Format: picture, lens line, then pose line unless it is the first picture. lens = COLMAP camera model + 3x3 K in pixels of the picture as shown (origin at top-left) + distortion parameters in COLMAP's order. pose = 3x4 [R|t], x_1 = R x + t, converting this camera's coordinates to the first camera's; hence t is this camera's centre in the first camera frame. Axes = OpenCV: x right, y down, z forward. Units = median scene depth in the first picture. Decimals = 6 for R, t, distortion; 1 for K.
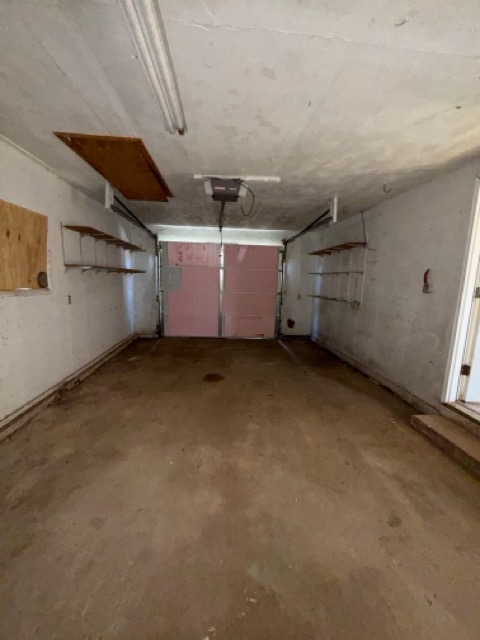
lens RADIAL K [[257.2, 0, 239.8], [0, 257.2, 319.9], [0, 0, 1]] dist [0.001660, 0.000828]
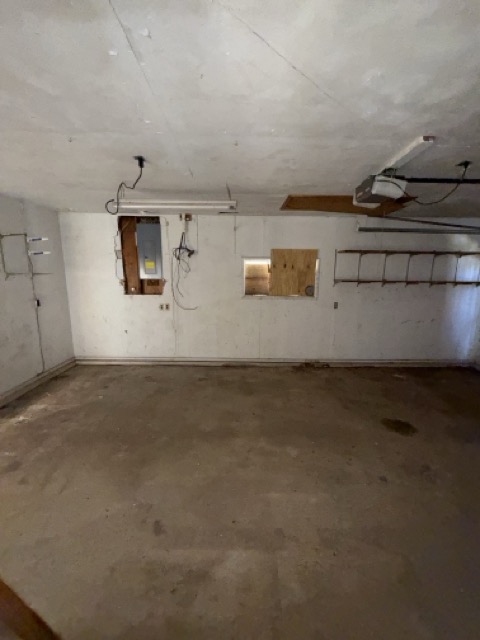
lens RADIAL K [[257.2, 0, 240.2], [0, 257.2, 319.6], [0, 0, 1]] dist [0.001660, 0.000828]
pose [[-0.082904, 0.149177, -0.985329, 0.907014], [-0.169765, 0.972167, 0.161468, -0.177177], [0.981991, 0.180661, -0.055271, 0.749933]]
